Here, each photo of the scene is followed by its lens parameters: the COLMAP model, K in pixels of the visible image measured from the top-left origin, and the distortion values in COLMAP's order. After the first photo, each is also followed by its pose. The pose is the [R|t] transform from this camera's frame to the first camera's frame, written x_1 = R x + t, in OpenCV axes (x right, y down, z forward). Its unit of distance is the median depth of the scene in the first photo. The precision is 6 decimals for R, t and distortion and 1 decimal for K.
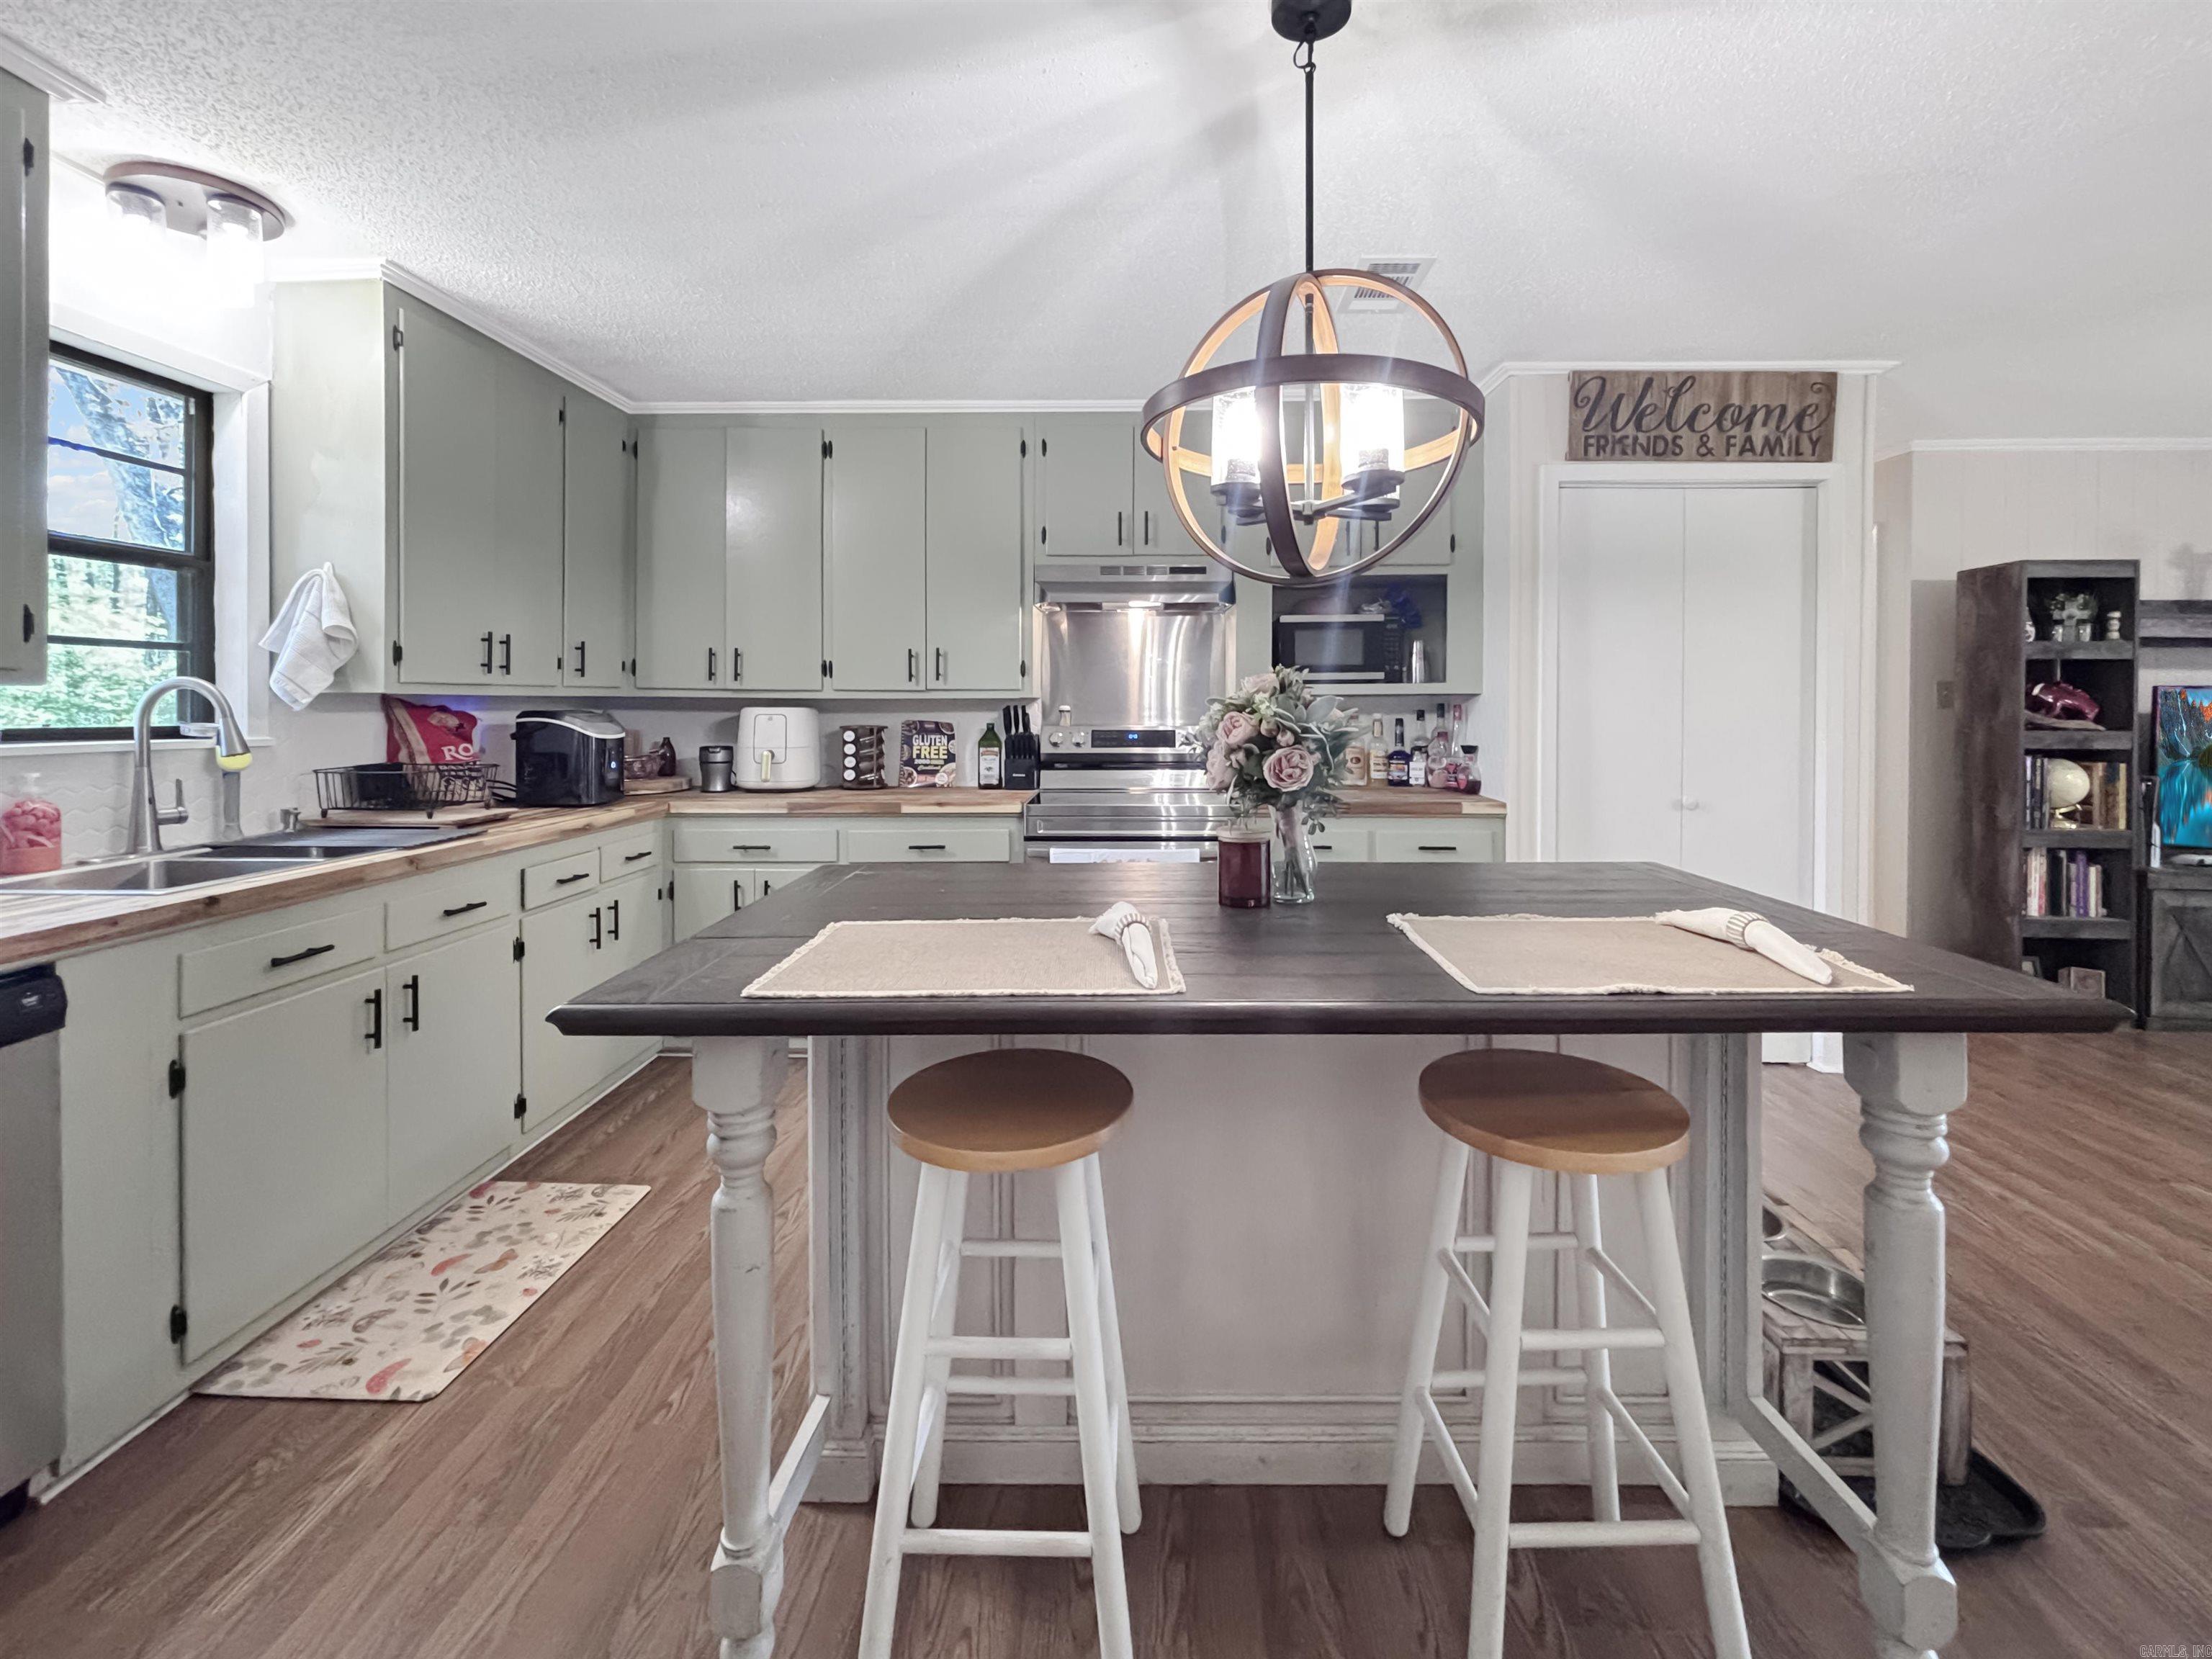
lens RADIAL K [[952.6, 0, 1115.4], [0, 952.6, 712.3], [0, 0, 1]] dist [0.003213, -0.000660]
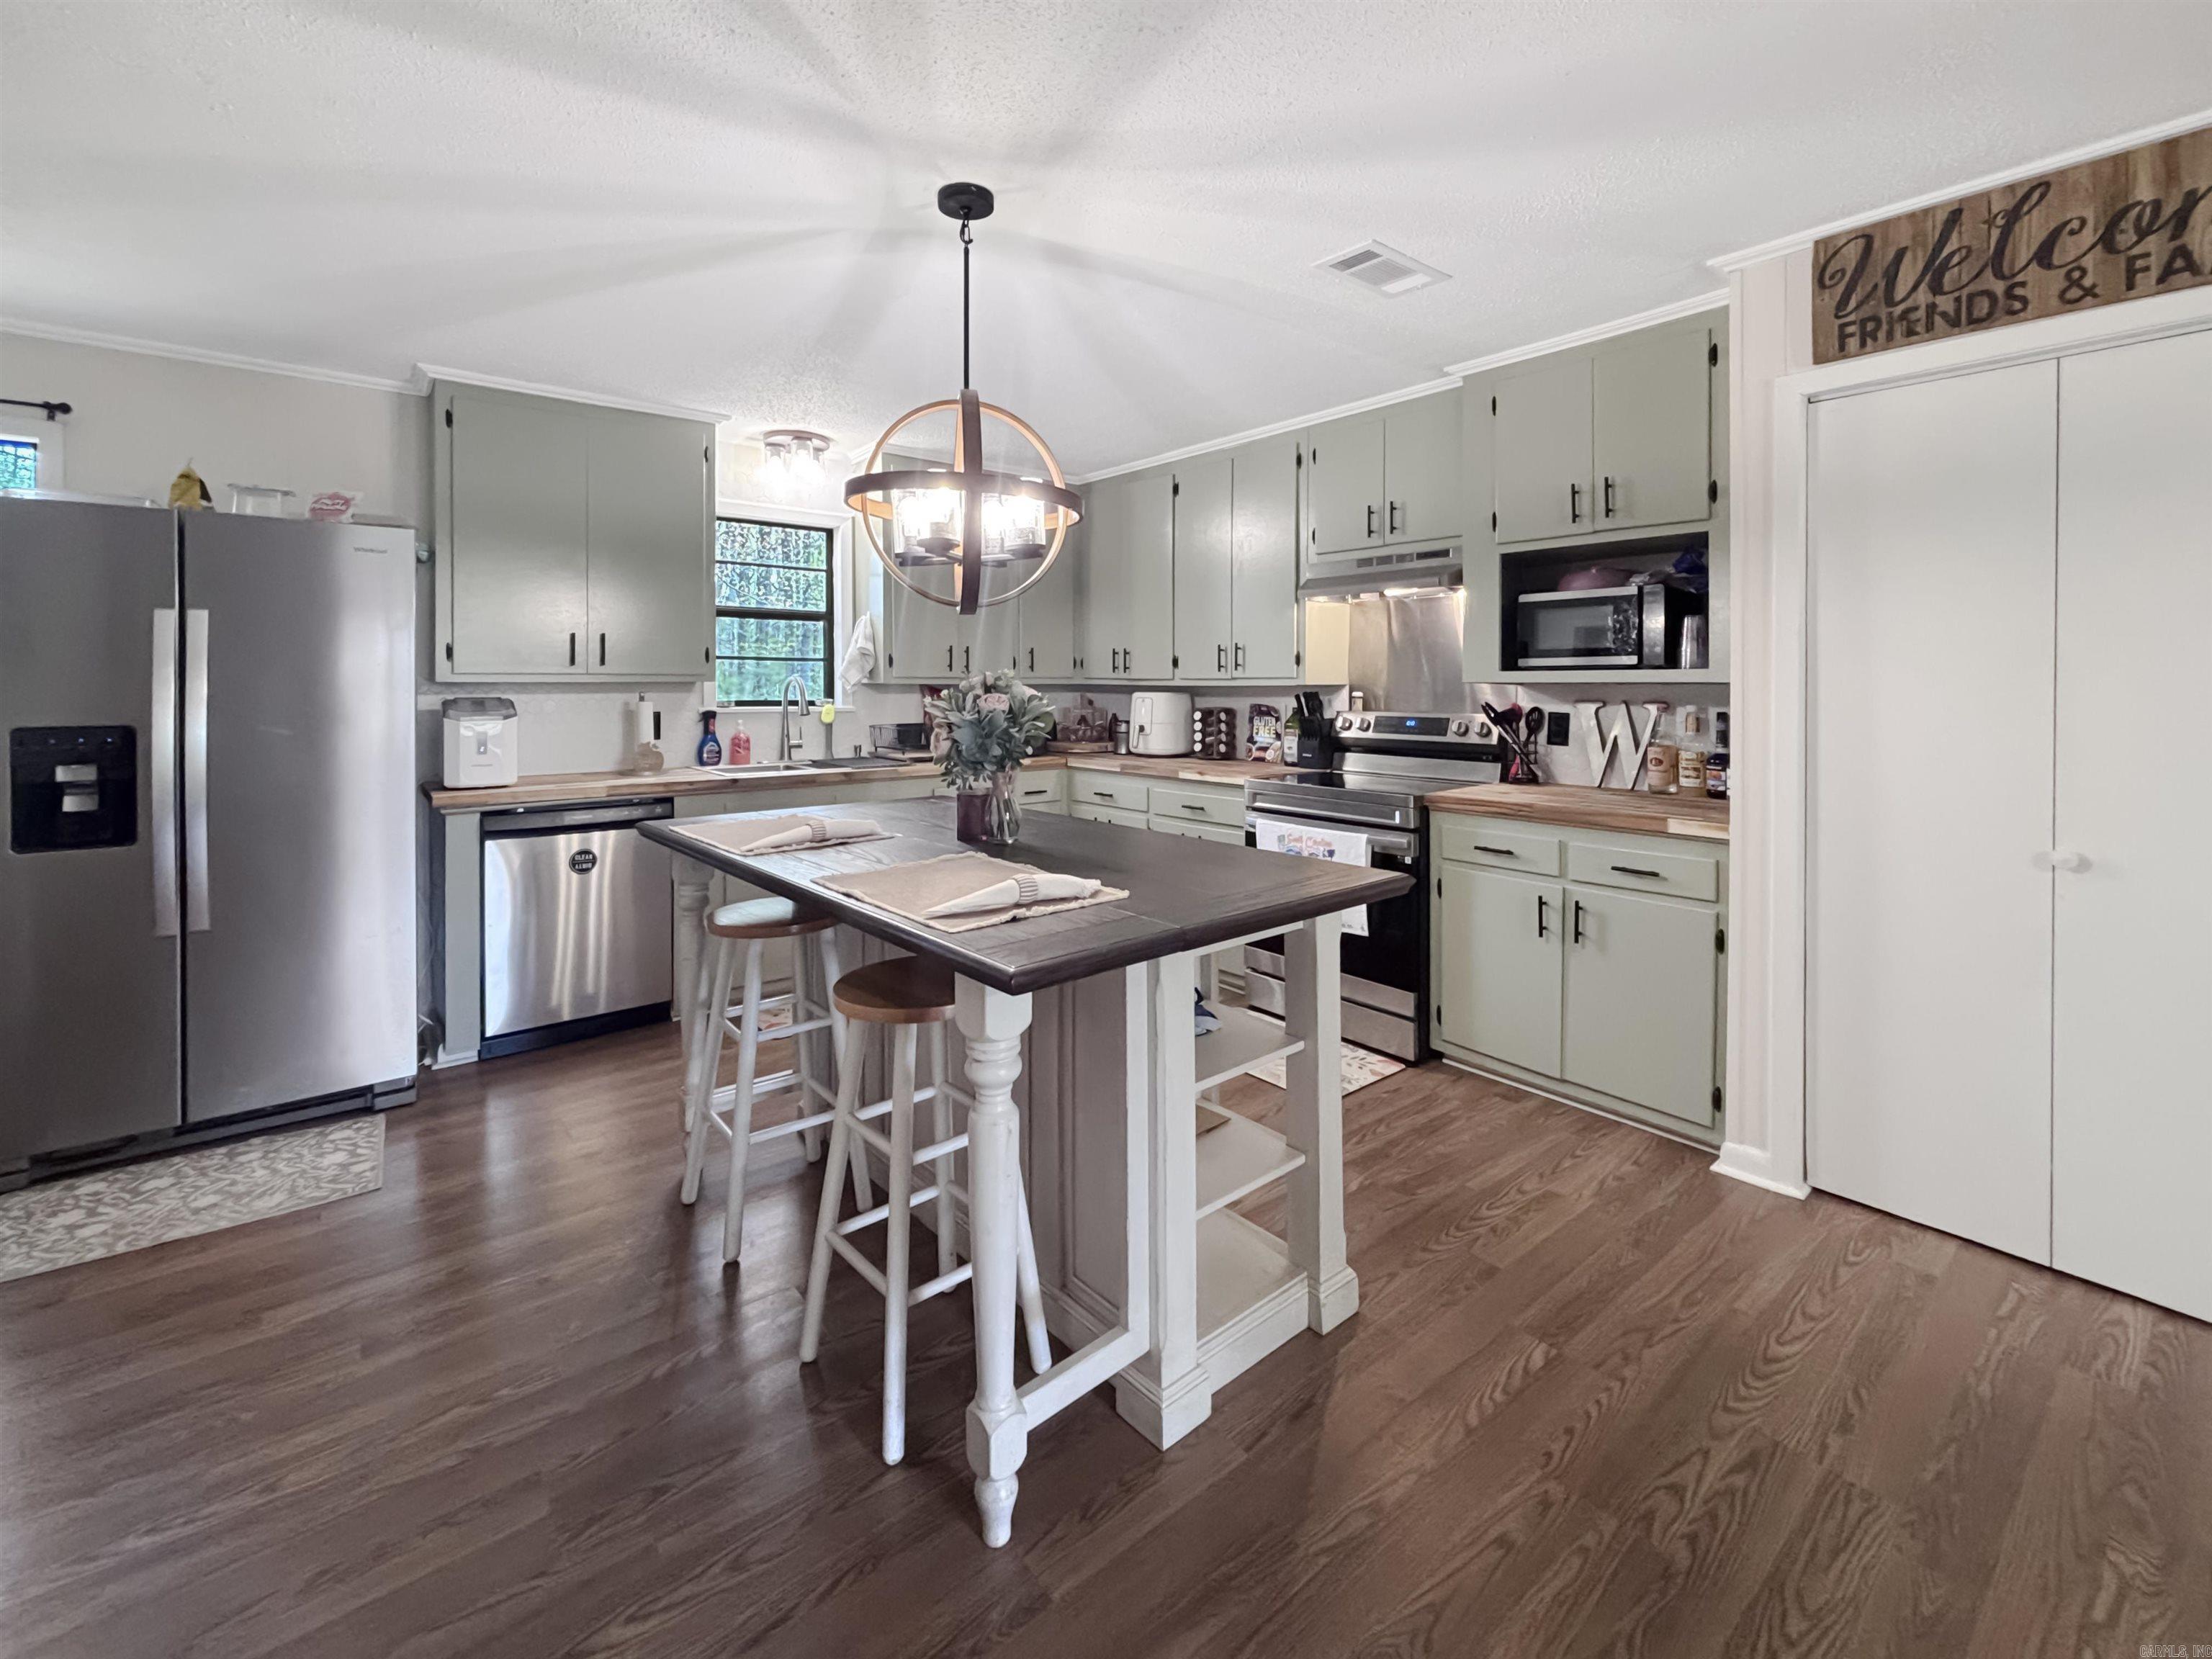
lens RADIAL K [[953.7, 0, 1105.9], [0, 953.7, 684.3], [0, 0, 1]] dist [0.005015, -0.000198]
pose [[0.655021, 0.003177, -0.755604, 0.676993], [-0.007464, 0.999970, -0.002265, -0.013837], [0.755573, 0.007123, 0.655025, 0.115931]]
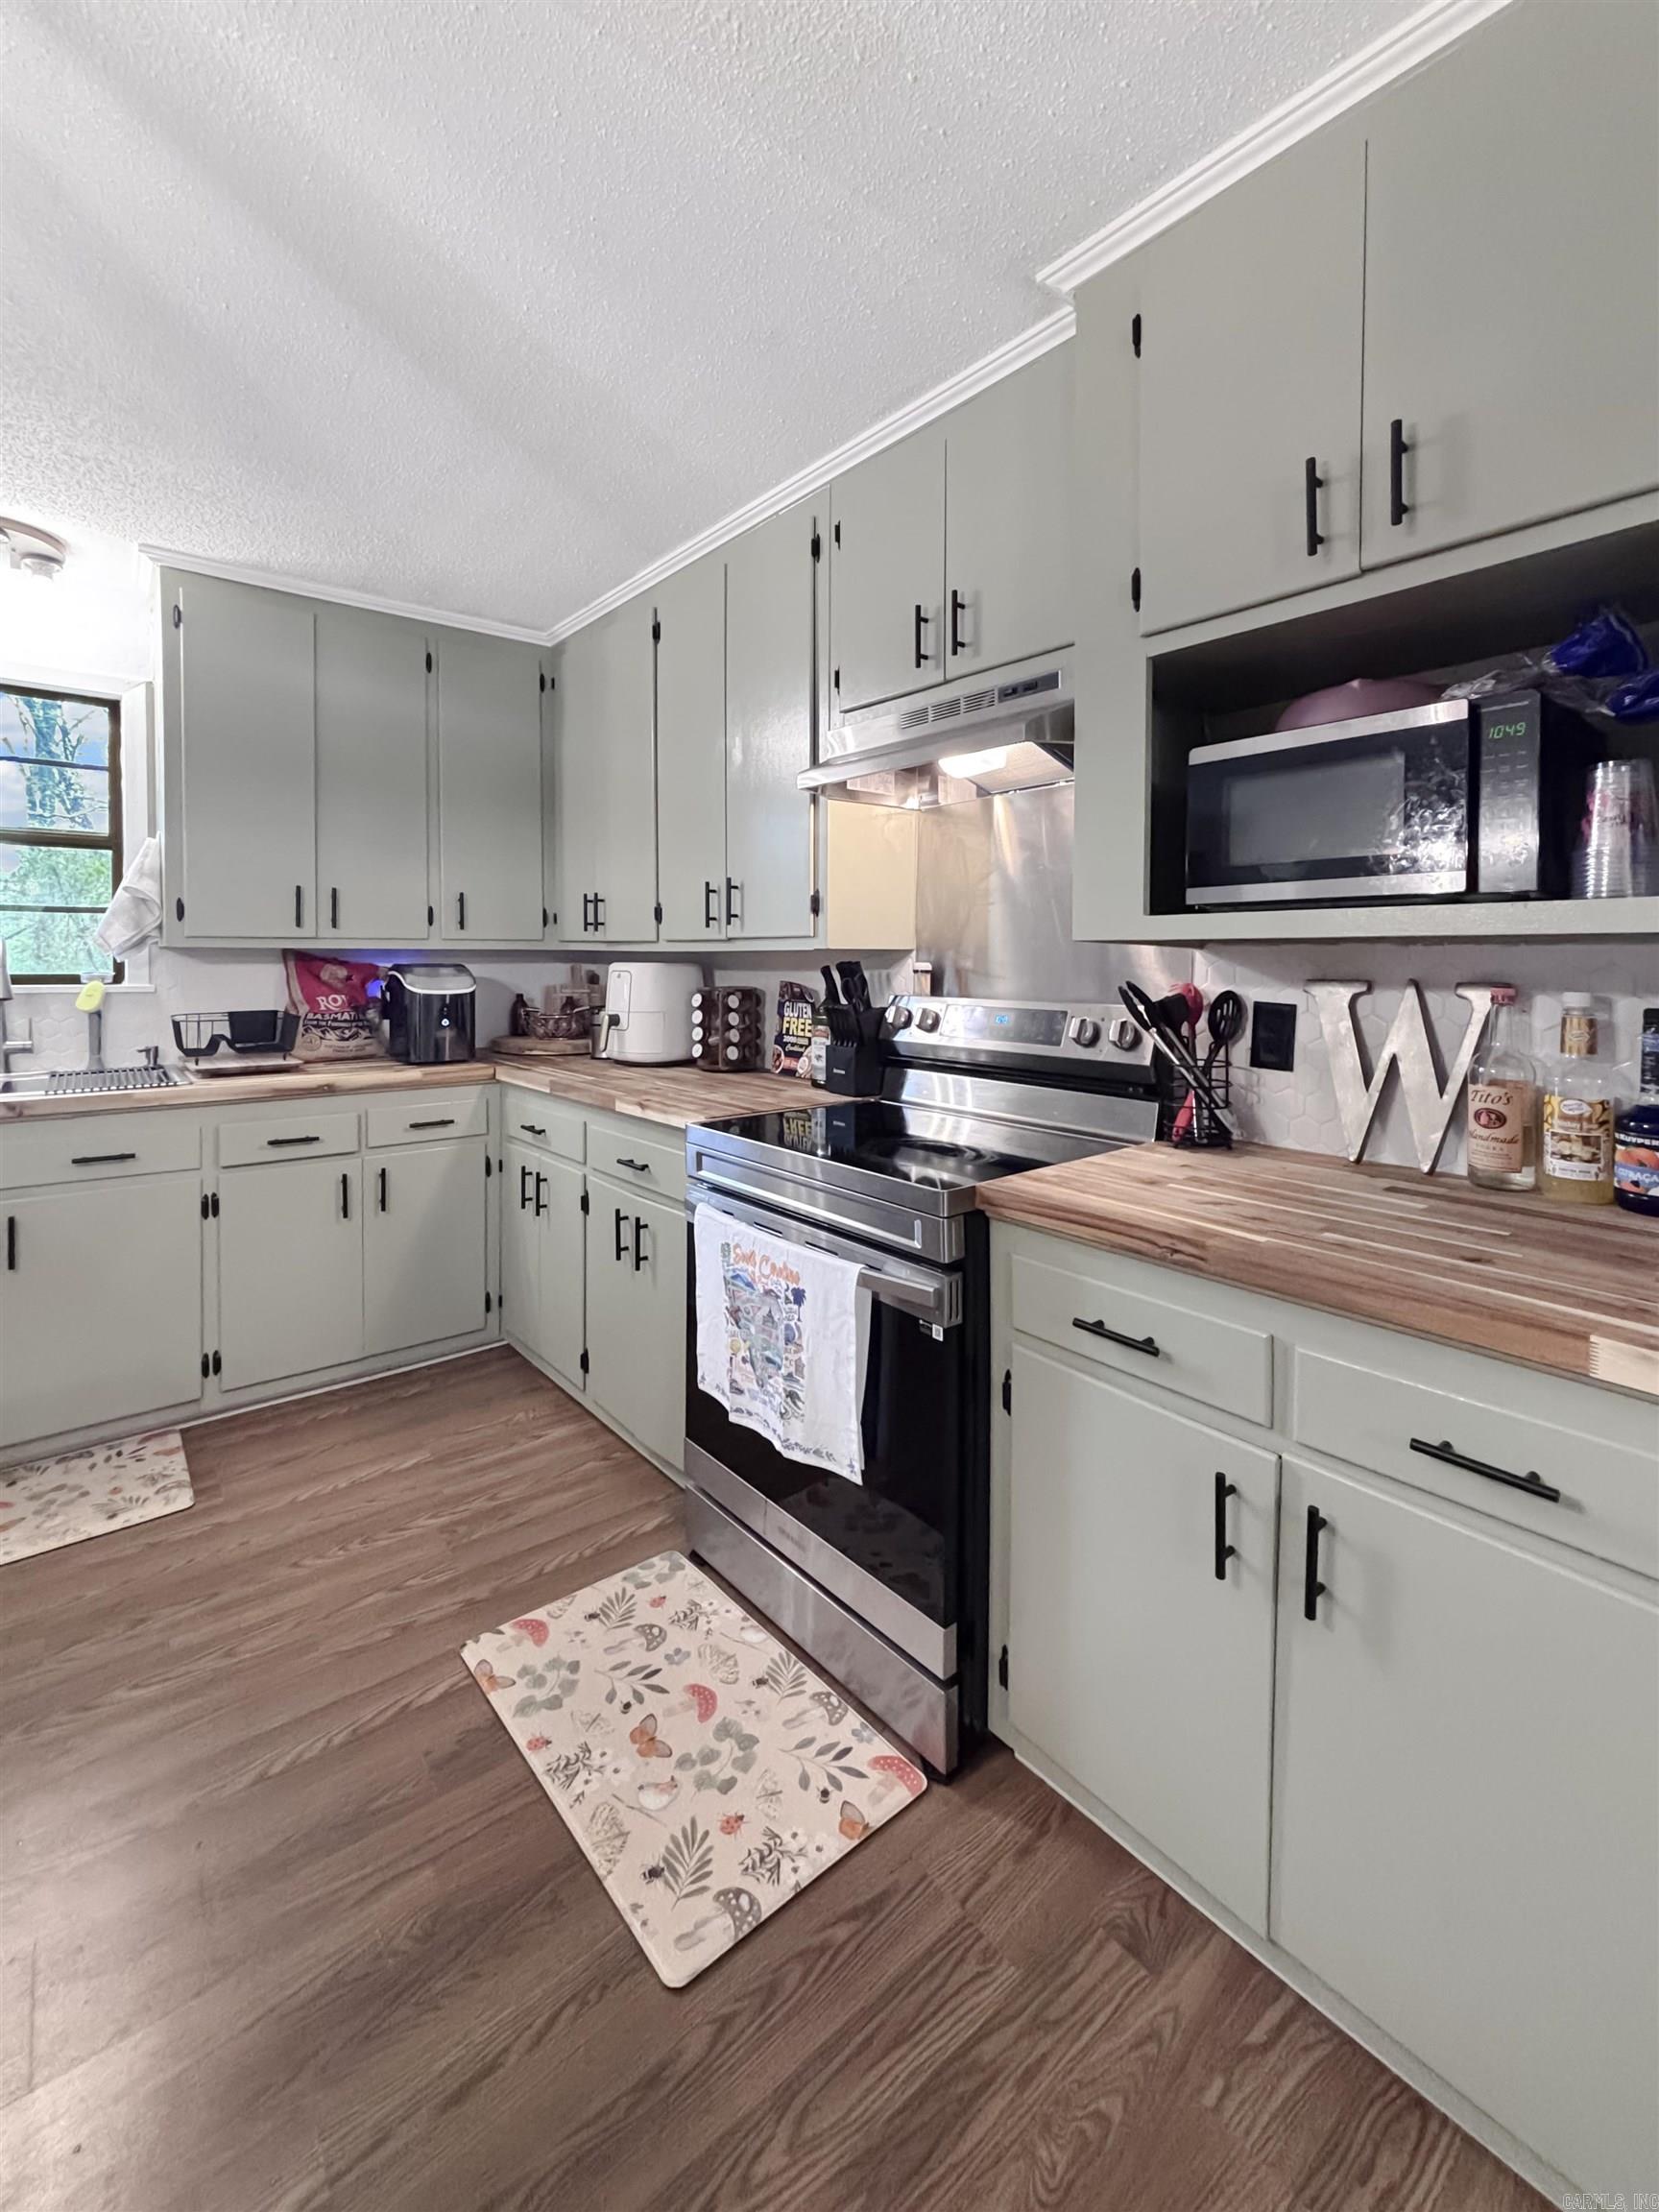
lens RADIAL K [[952.9, 0, 829.8], [0, 952.9, 974.1], [0, 0, 1]] dist [-0.002609, 0.000628]
pose [[0.656272, 0.017324, -0.754325, 0.433410], [-0.009139, 0.999846, 0.015012, -0.010158], [0.754469, -0.002958, 0.656329, 0.677169]]
